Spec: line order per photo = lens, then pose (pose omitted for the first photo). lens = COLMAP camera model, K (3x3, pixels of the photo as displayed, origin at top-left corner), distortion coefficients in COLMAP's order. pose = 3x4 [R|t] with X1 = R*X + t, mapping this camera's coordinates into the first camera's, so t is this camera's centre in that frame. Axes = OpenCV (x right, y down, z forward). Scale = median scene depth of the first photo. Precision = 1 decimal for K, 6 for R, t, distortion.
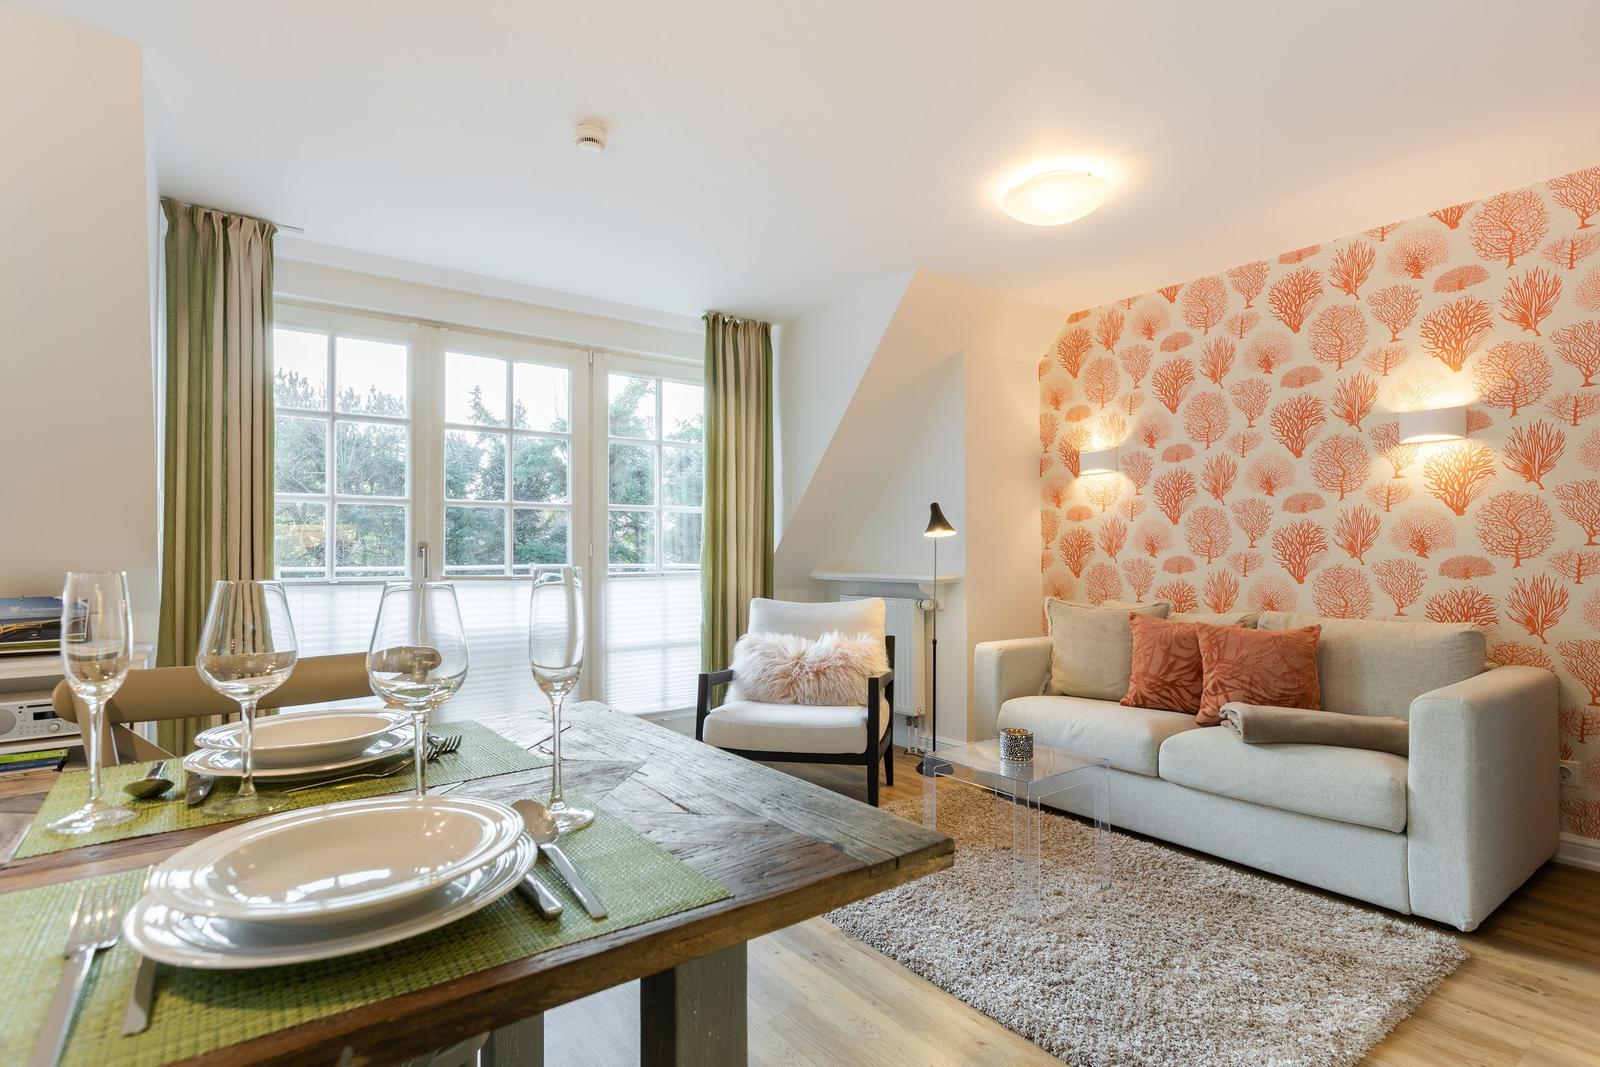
lens RADIAL K [[800.6, 0, 784.9], [0, 800.6, 537.1], [0, 0, 1]] dist [0.001487, -0.001353]
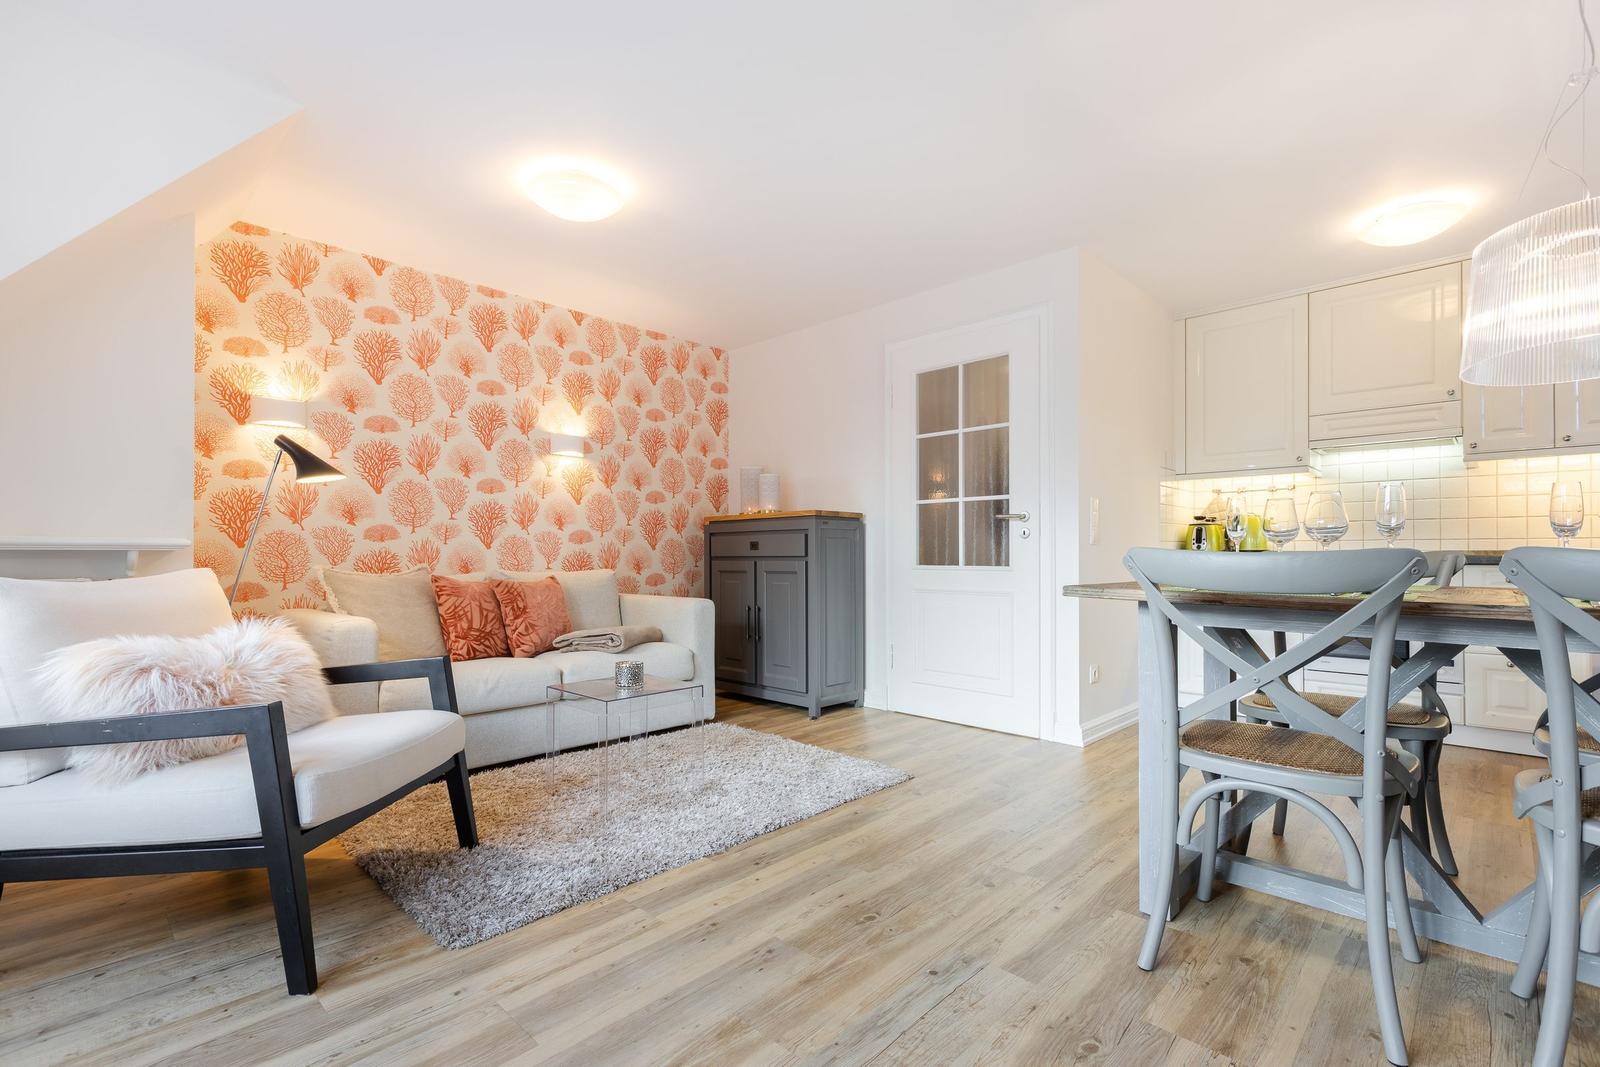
lens RADIAL K [[731.7, 0, 831.1], [0, 731.7, 549.2], [0, 0, 1]] dist [0.005810, -0.002026]
pose [[-0.212361, 0.012718, 0.977109, -0.636731], [-0.016608, 0.999724, -0.016622, 0.070949], [-0.977050, -0.019757, -0.212091, 0.739493]]
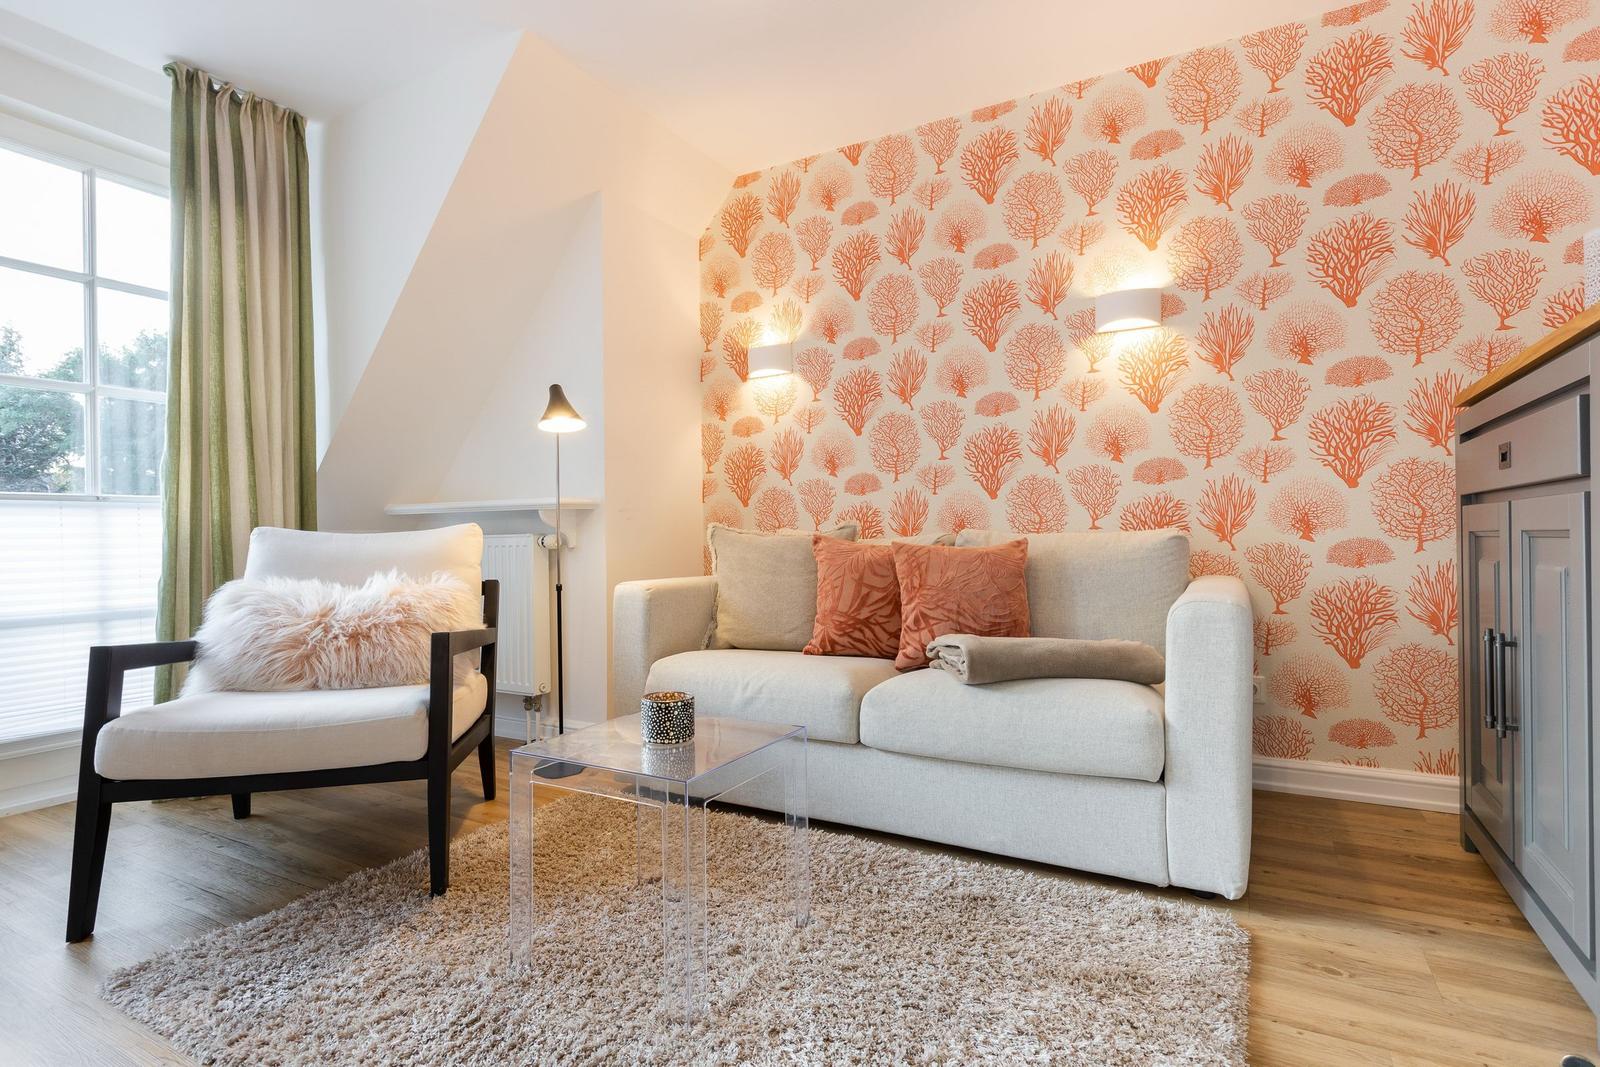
lens RADIAL K [[800.6, 0, 790.9], [0, 800.6, 538.0], [0, 0, 1]] dist [0.001487, -0.001353]
pose [[0.911430, -0.008008, 0.411377, 0.097503], [0.000151, 0.999817, 0.019128, 0.086525], [-0.411455, -0.017371, 0.911265, 0.319925]]
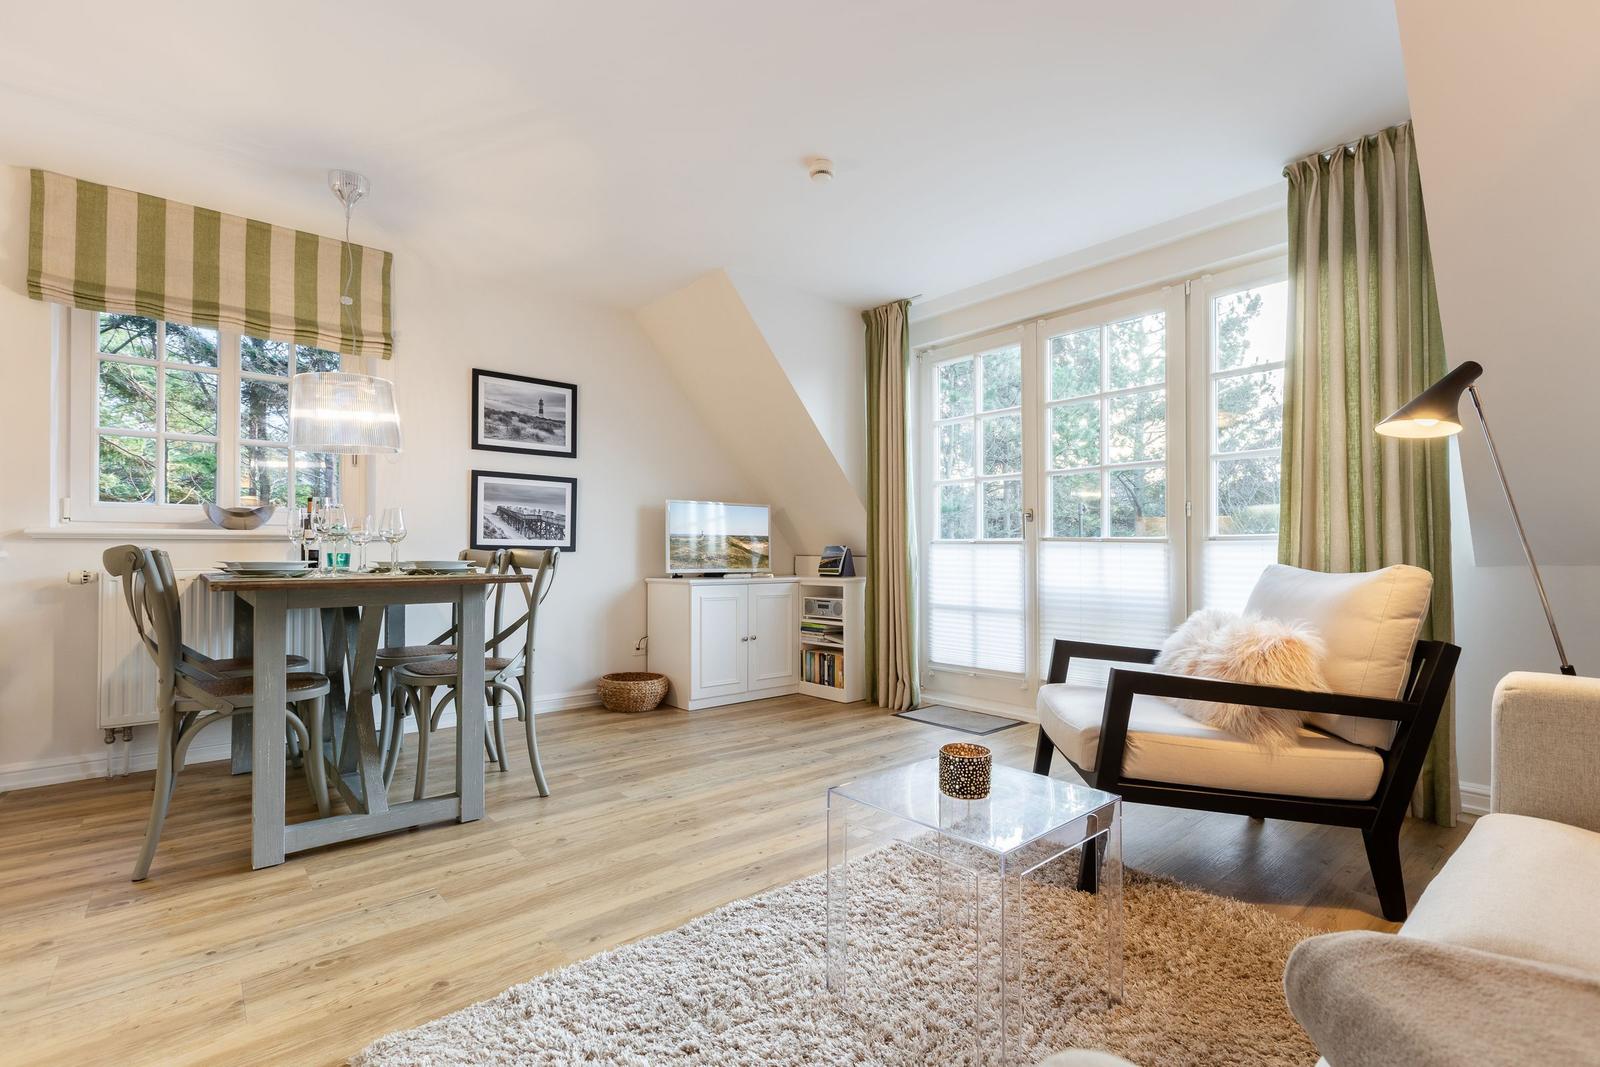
lens RADIAL K [[731.7, 0, 801.4], [0, 731.7, 545.7], [0, 0, 1]] dist [0.005810, -0.002026]
pose [[0.075075, -0.004963, -0.997166, 0.665033], [0.019186, 0.999810, -0.003532, 0.064990], [0.996993, -0.018866, 0.075156, 0.655292]]
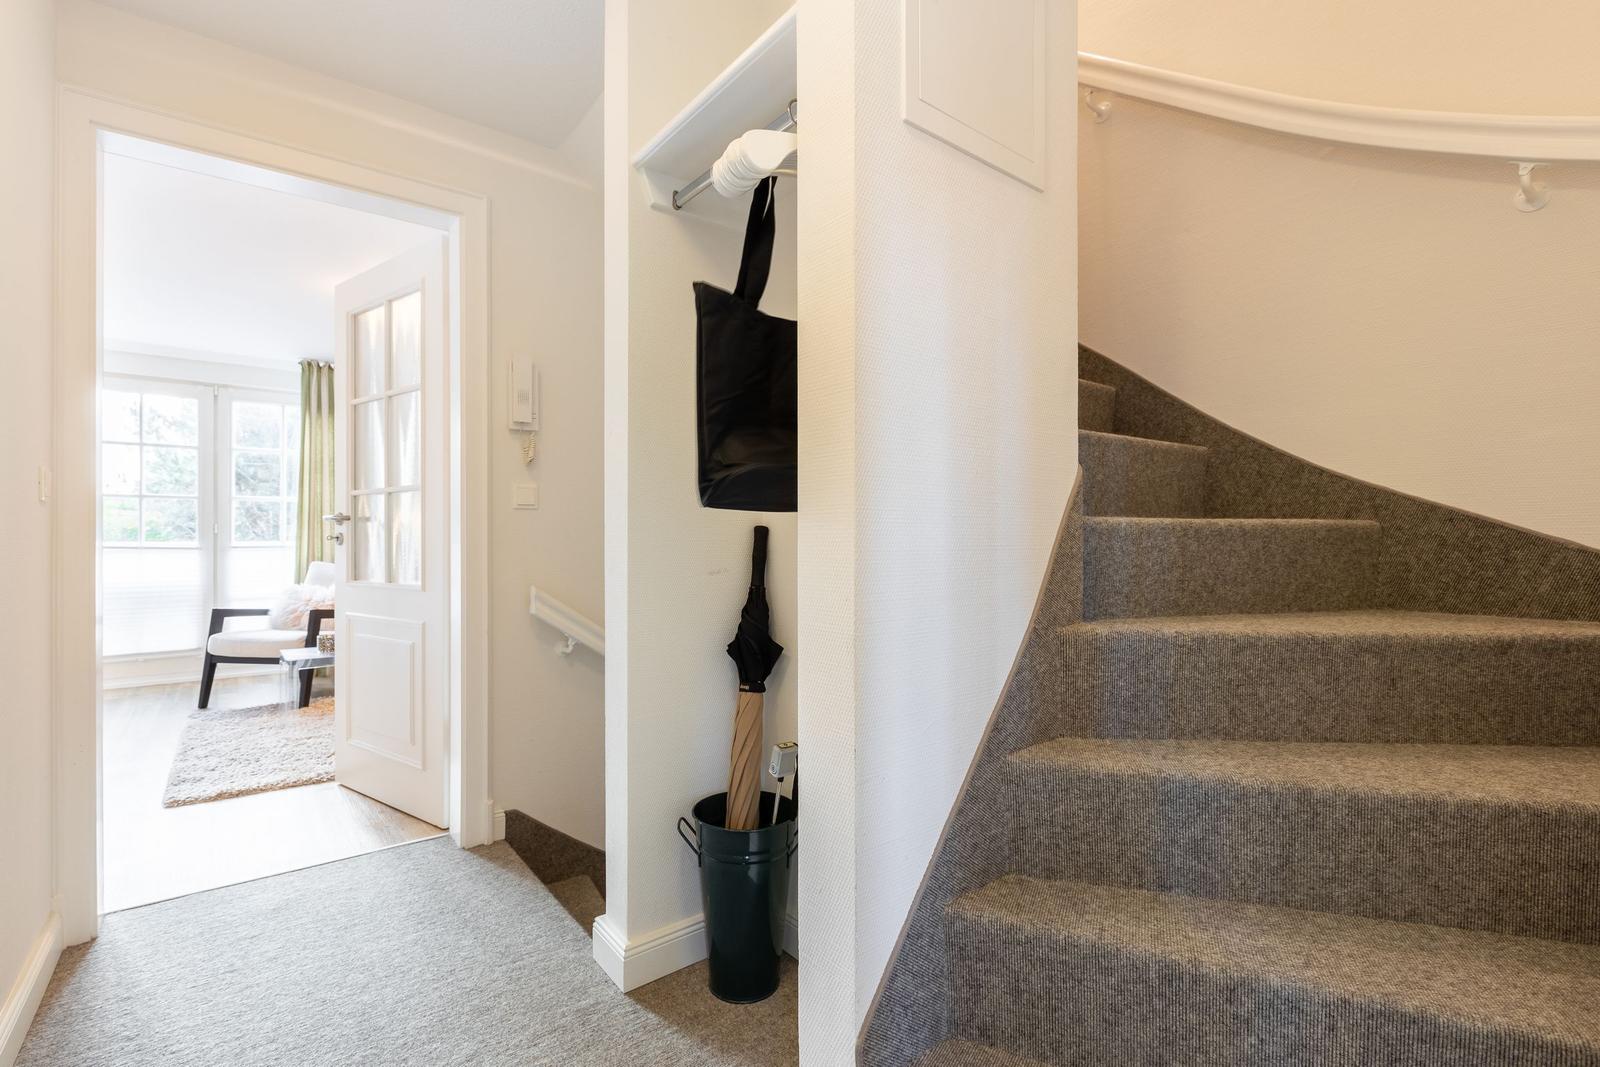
lens RADIAL K [[731.7, 0, 794.0], [0, 731.7, 536.5], [0, 0, 1]] dist [0.005810, -0.002026]
pose [[0.999514, 0.003493, 0.030961, 0.934889], [-0.003948, 0.999885, 0.014638, 0.009969], [-0.030907, -0.014753, 0.999413, -0.412801]]
